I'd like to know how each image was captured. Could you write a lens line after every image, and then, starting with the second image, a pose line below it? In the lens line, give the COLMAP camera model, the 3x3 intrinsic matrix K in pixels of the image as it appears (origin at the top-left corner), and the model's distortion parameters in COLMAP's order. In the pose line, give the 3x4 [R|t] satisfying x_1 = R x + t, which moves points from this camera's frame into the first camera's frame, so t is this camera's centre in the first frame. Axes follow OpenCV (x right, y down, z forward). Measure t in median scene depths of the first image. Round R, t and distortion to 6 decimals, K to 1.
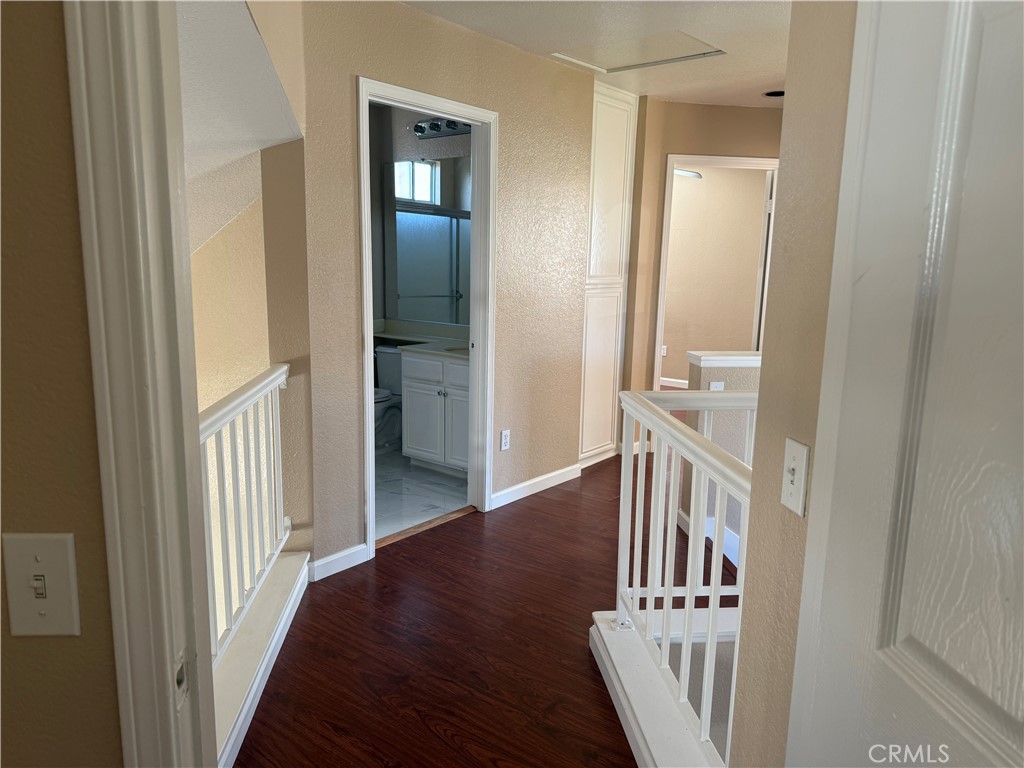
lens RADIAL K [[718.0, 0, 508.2], [0, 718.0, 386.2], [0, 0, 1]] dist [0.108209, -0.156700]
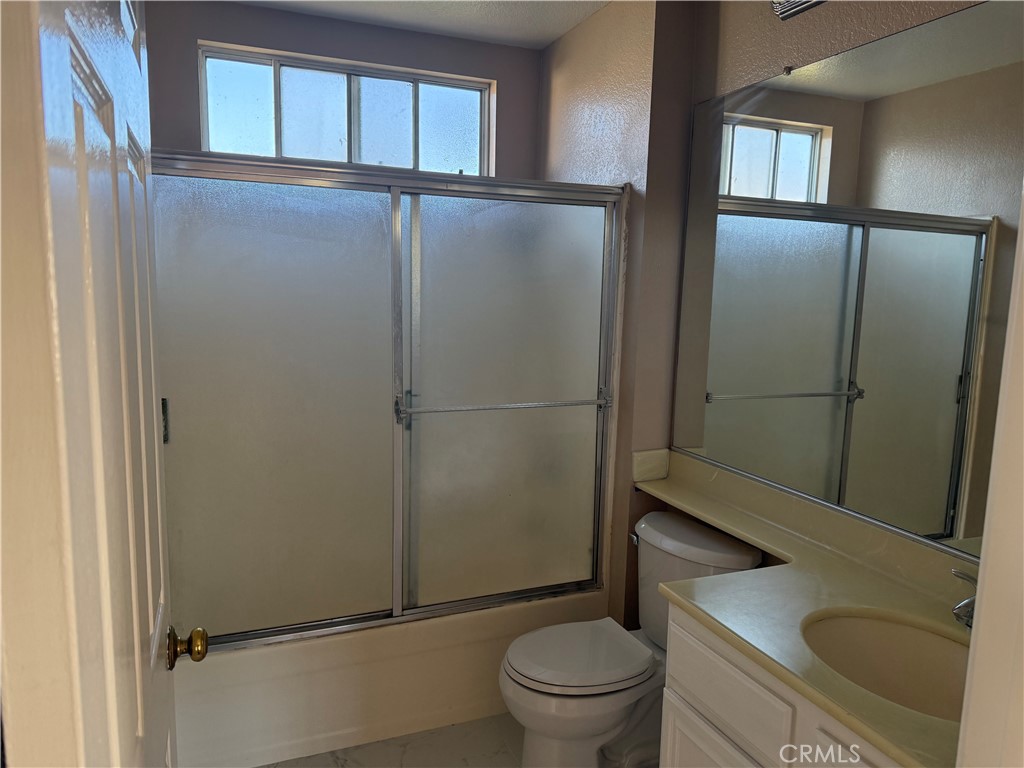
lens RADIAL K [[718.0, 0, 508.2], [0, 718.0, 386.2], [0, 0, 1]] dist [0.108209, -0.156700]
pose [[0.878759, 0.066639, -0.472591, -0.043479], [-0.088420, 0.995794, -0.023997, -0.100370], [0.469005, 0.062874, 0.880955, 0.488836]]
